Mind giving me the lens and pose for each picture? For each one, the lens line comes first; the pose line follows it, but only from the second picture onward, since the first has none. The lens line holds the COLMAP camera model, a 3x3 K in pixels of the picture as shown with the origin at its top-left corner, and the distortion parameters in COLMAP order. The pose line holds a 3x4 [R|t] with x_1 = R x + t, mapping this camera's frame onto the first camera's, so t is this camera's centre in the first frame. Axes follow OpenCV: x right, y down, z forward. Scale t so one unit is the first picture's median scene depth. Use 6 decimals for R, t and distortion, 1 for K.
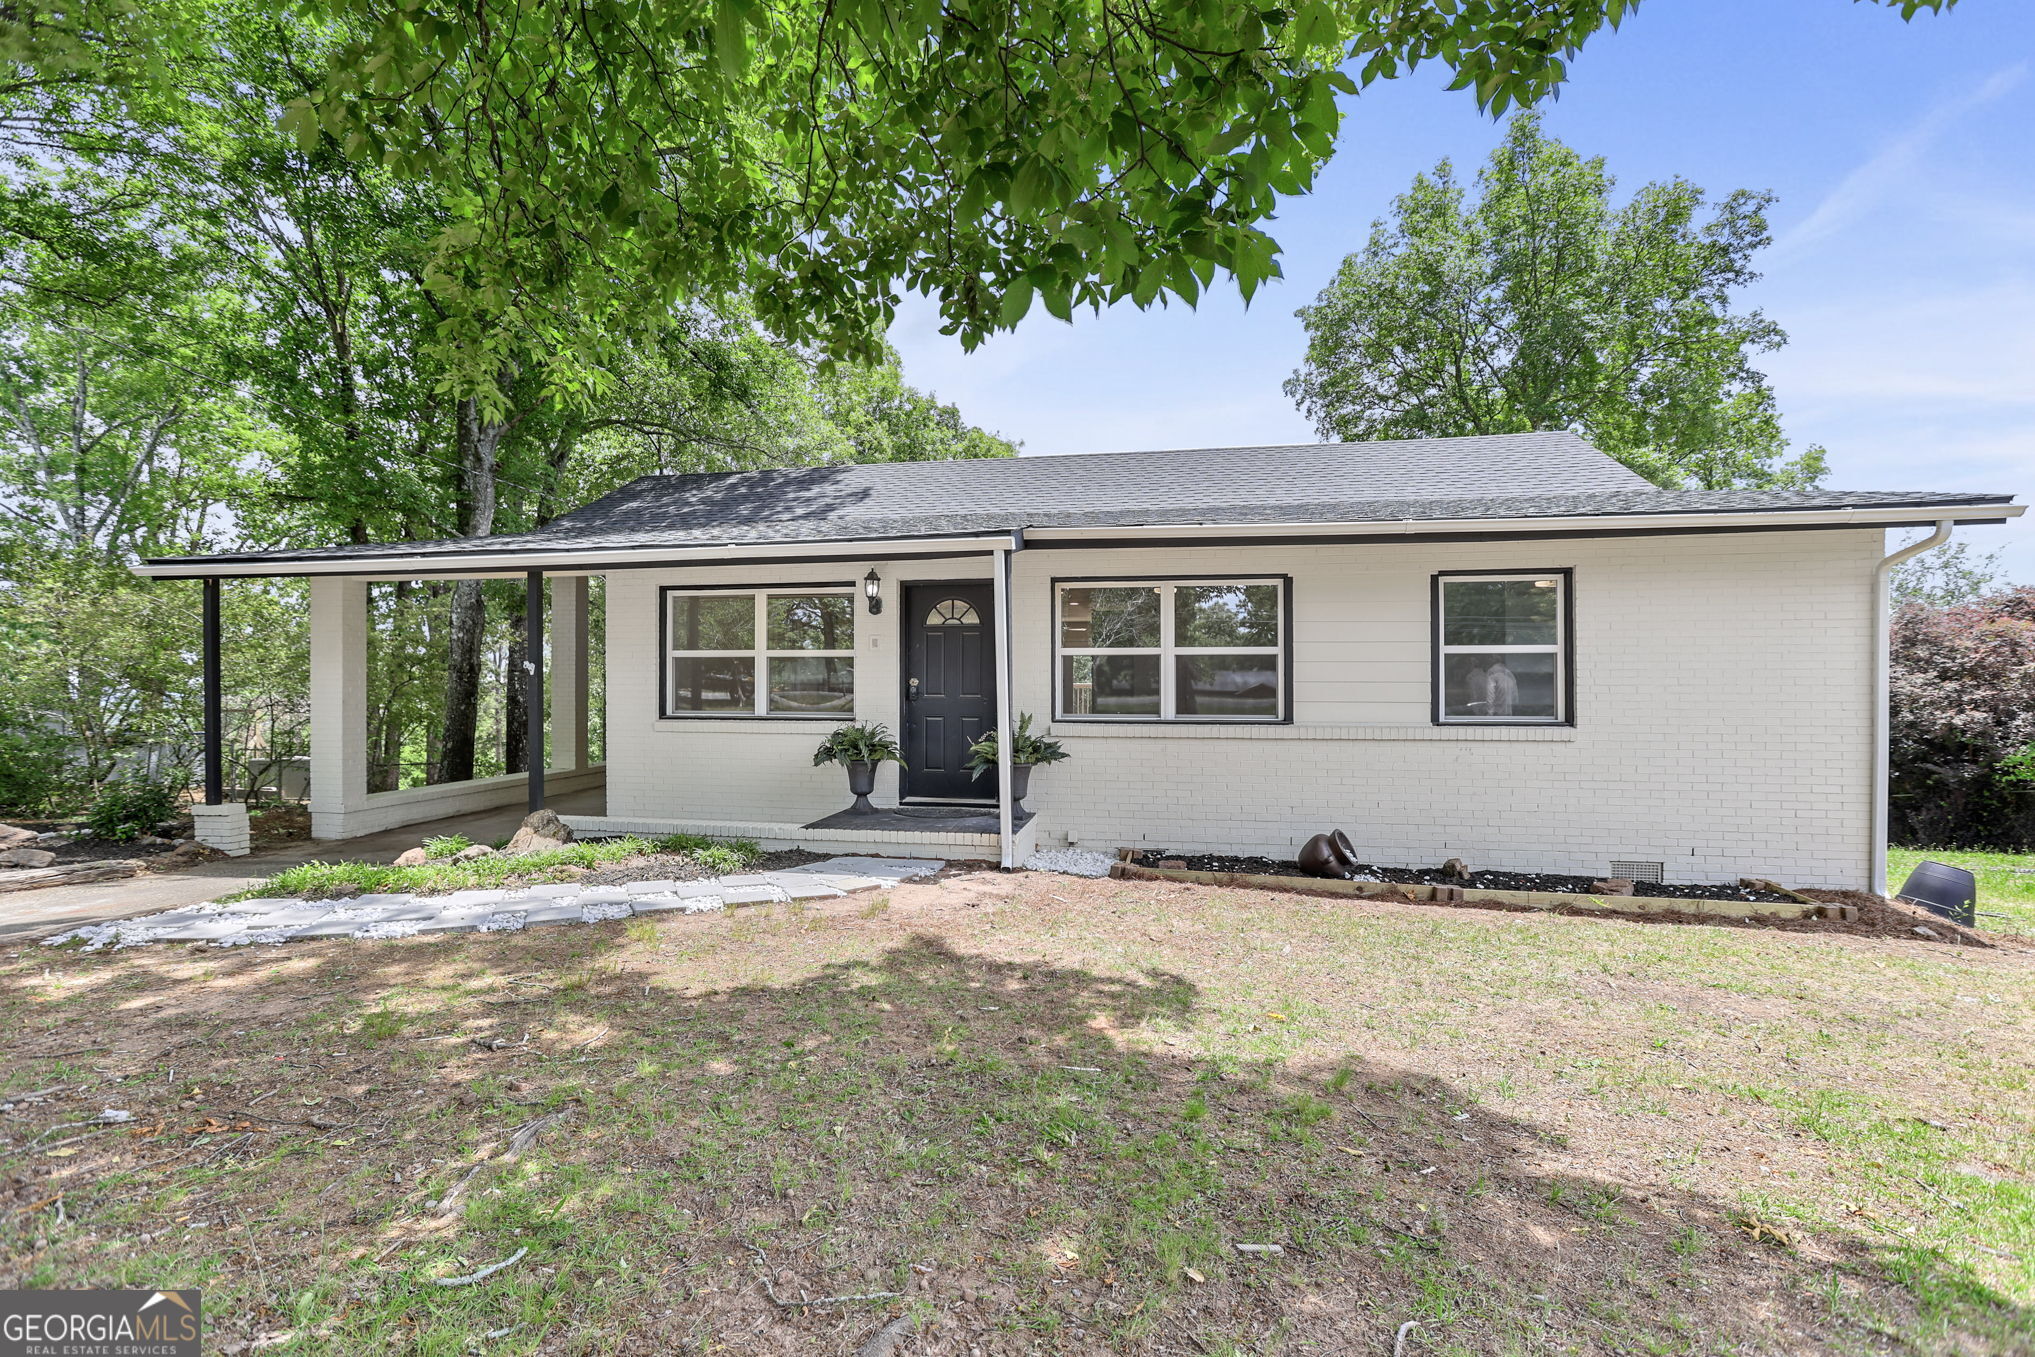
lens RADIAL K [[938.2, 0, 1029.4], [0, 938.2, 676.3], [0, 0, 1]] dist [-0.016524, 0.008383]
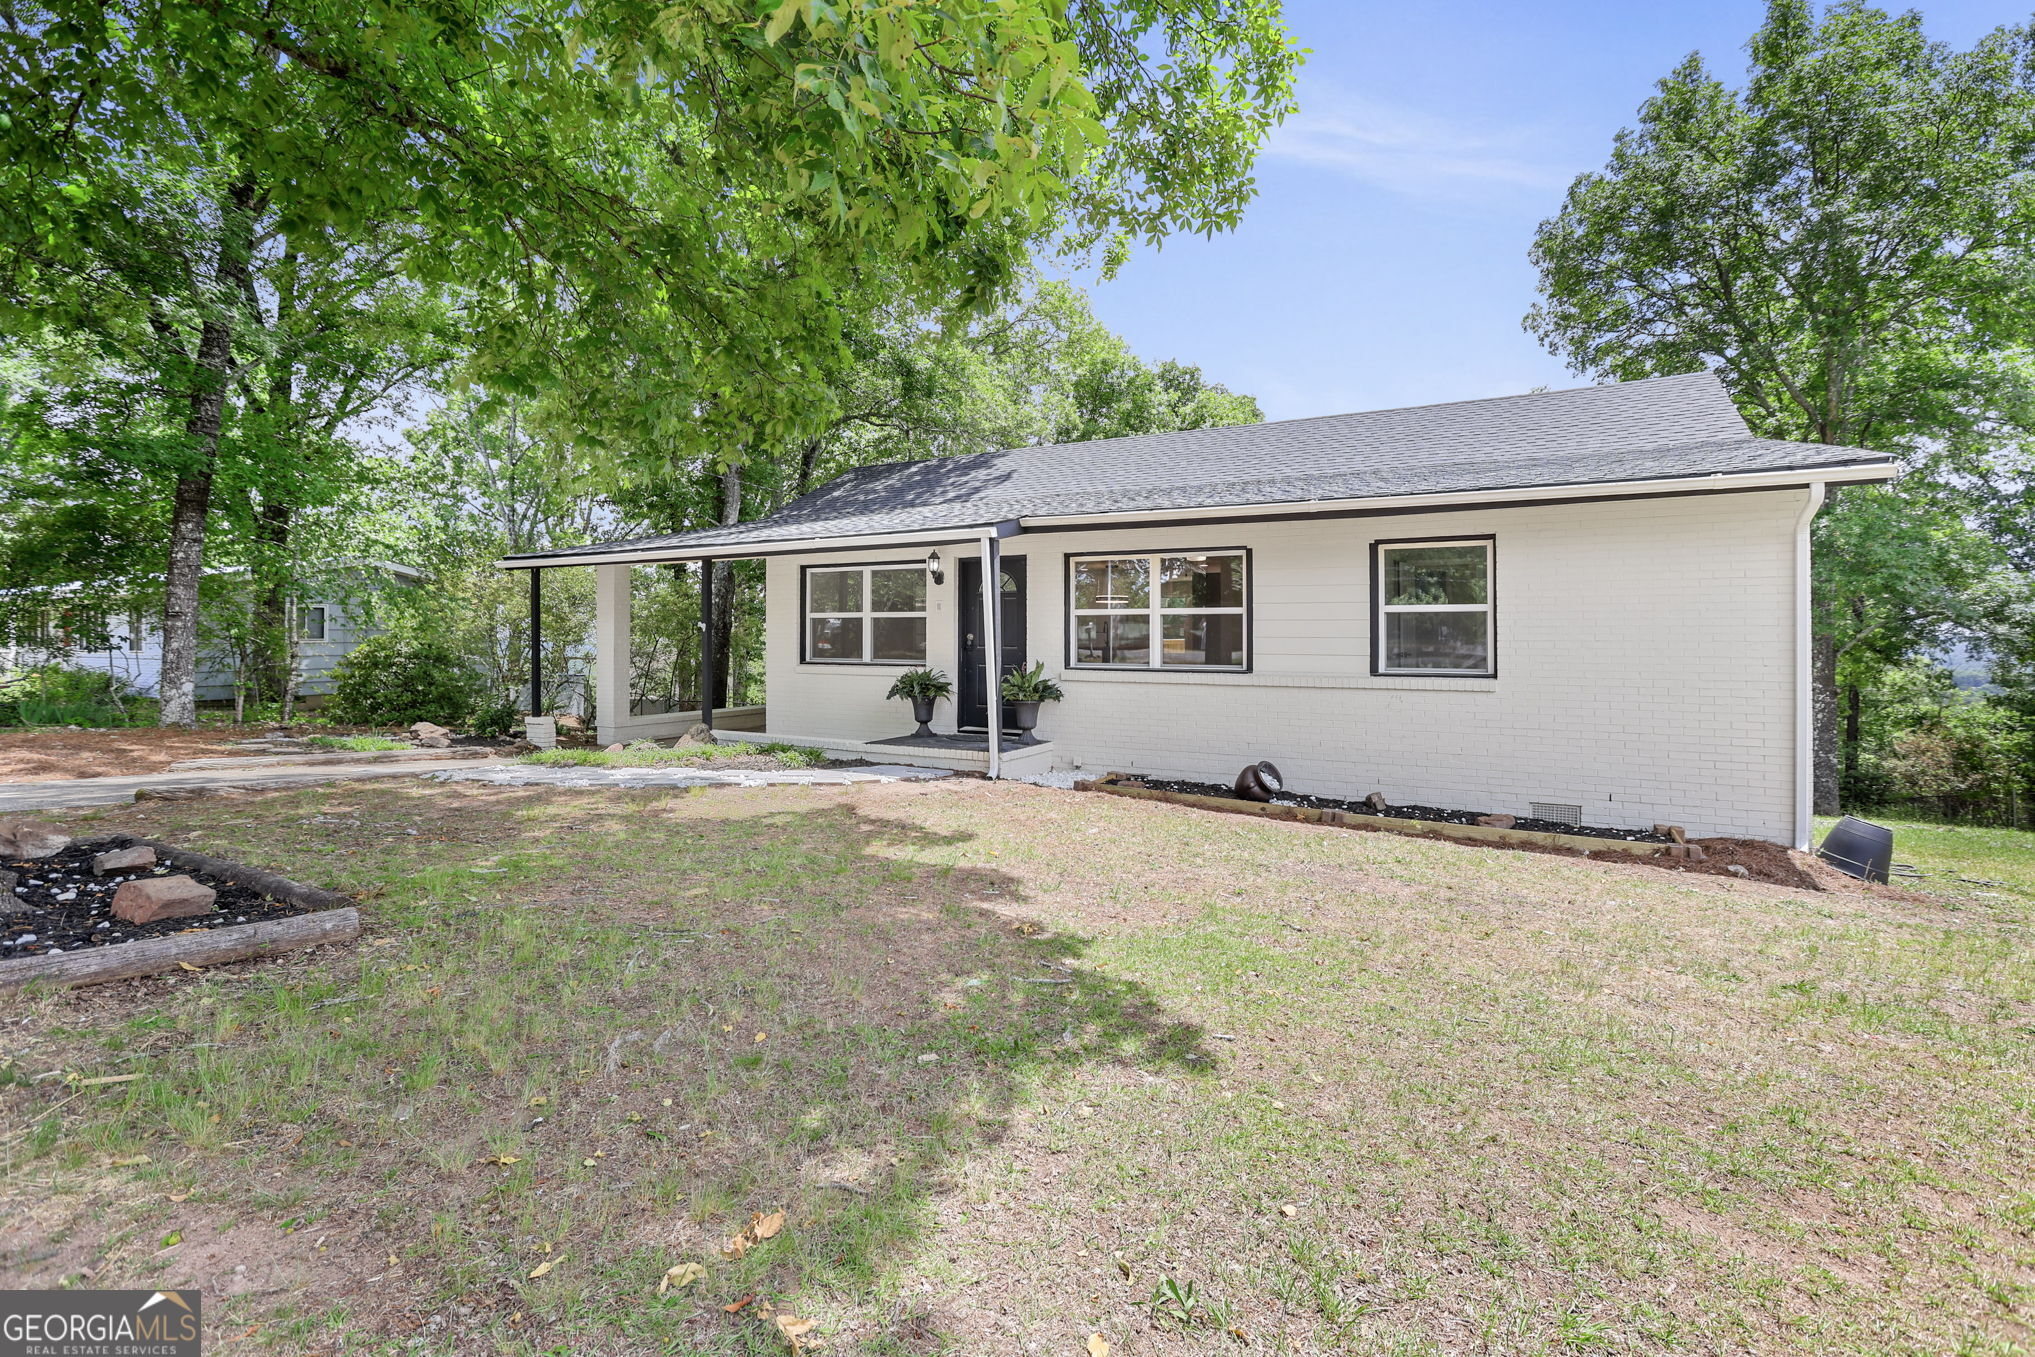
lens RADIAL K [[938.2, 0, 995.8], [0, 938.2, 638.0], [0, 0, 1]] dist [-0.016524, 0.008383]
pose [[0.945663, 0.002407, -0.325140, 0.343045], [-0.000242, 0.999978, 0.006698, -0.001194], [0.325148, -0.006255, 0.945642, -0.207937]]
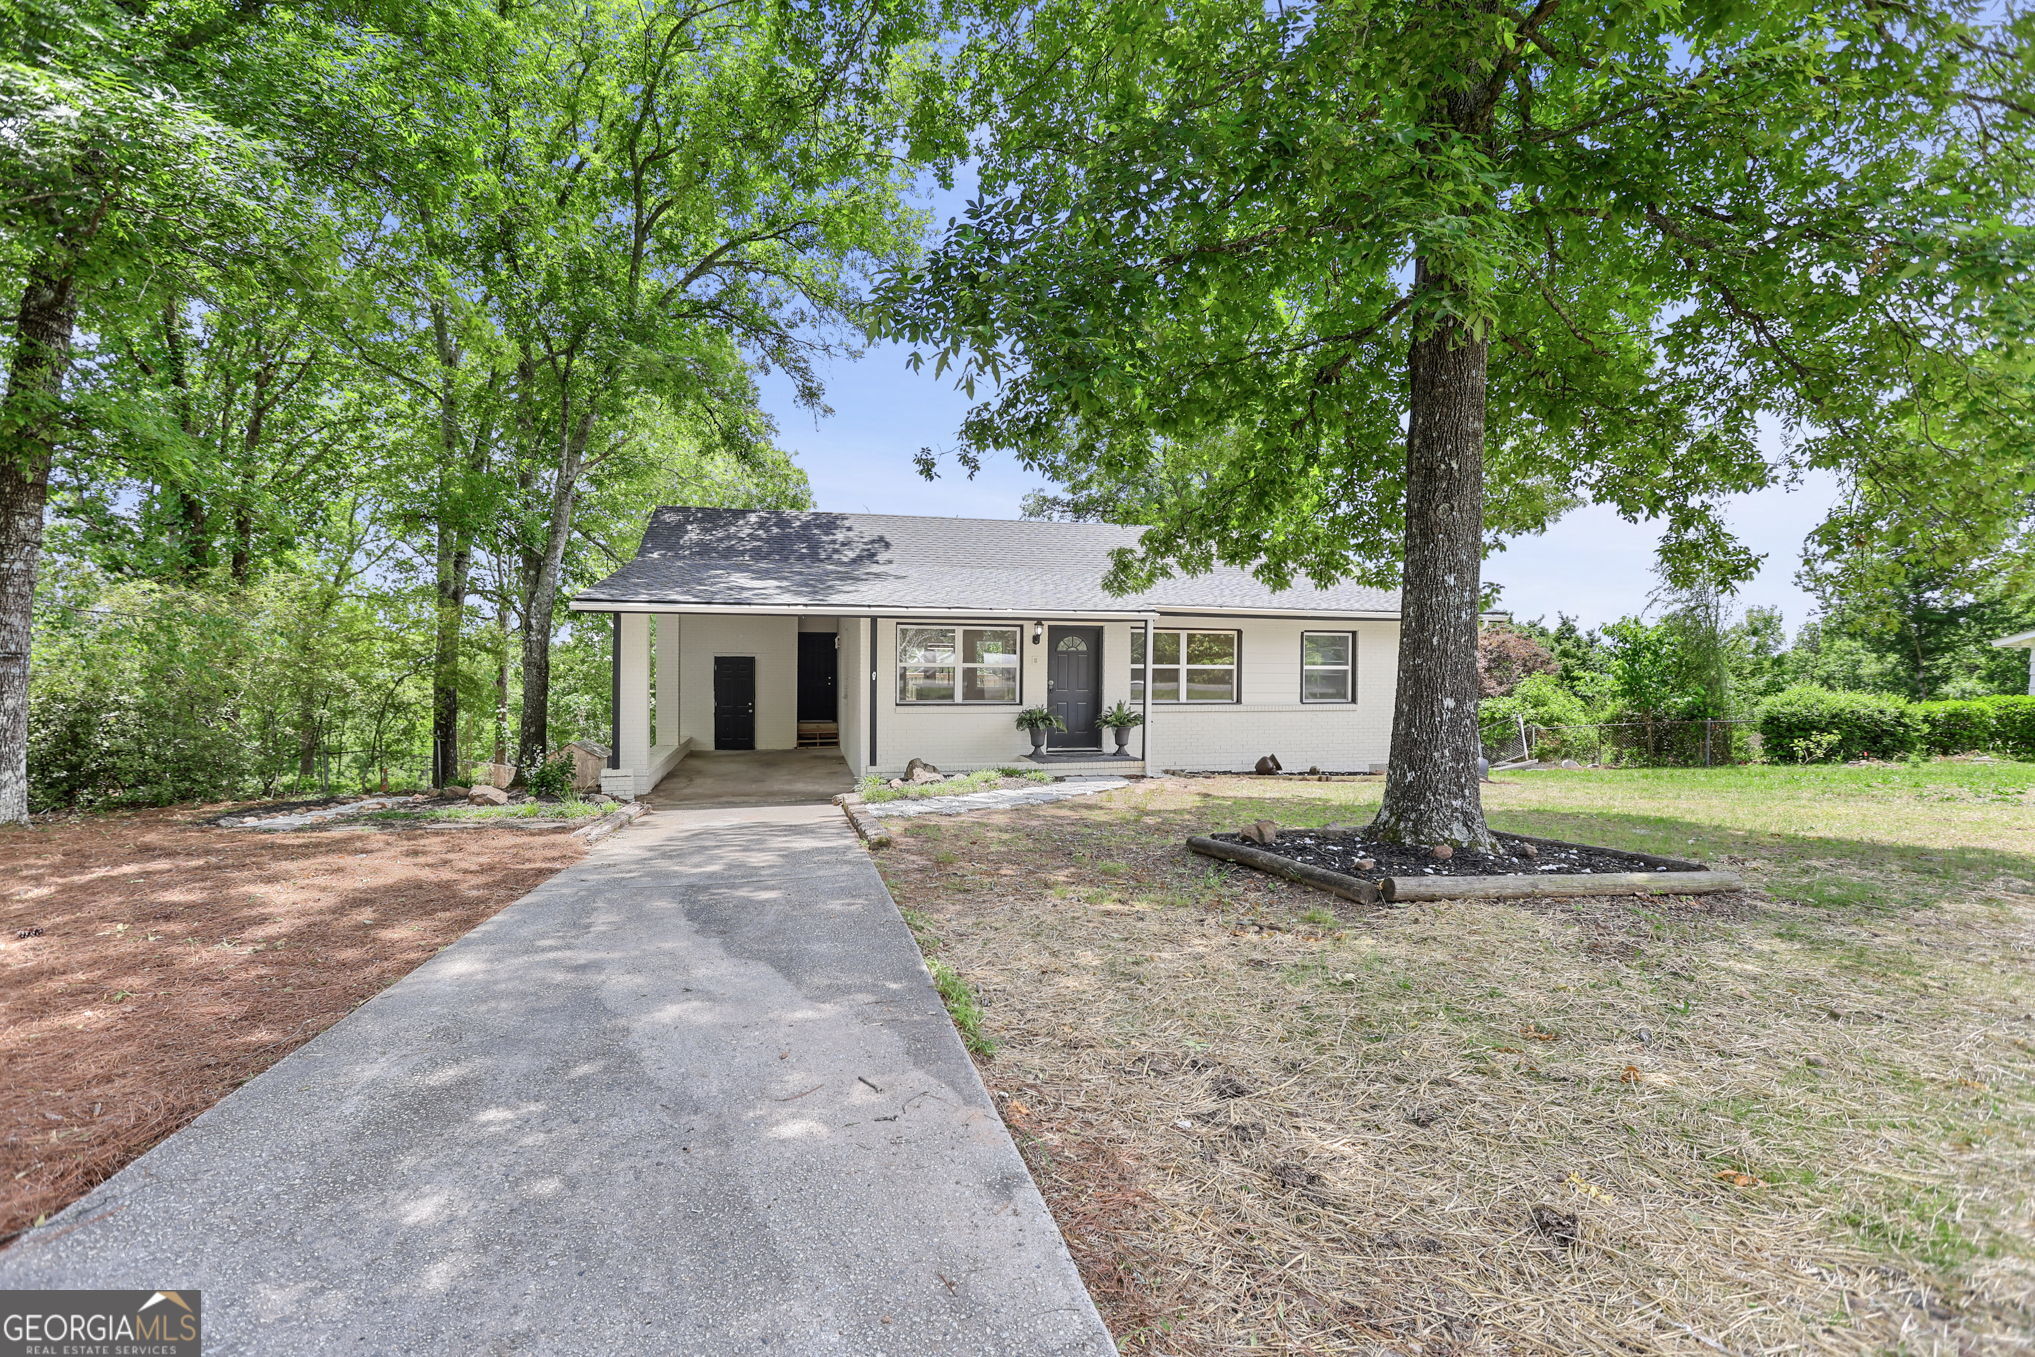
lens RADIAL K [[938.2, 0, 1008.9], [0, 938.2, 675.2], [0, 0, 1]] dist [-0.016524, 0.008383]
pose [[0.908343, 0.001565, 0.418223, -0.970869], [-0.009154, 0.999828, 0.016141, -0.037314], [-0.418126, -0.018490, 0.908201, -0.589997]]
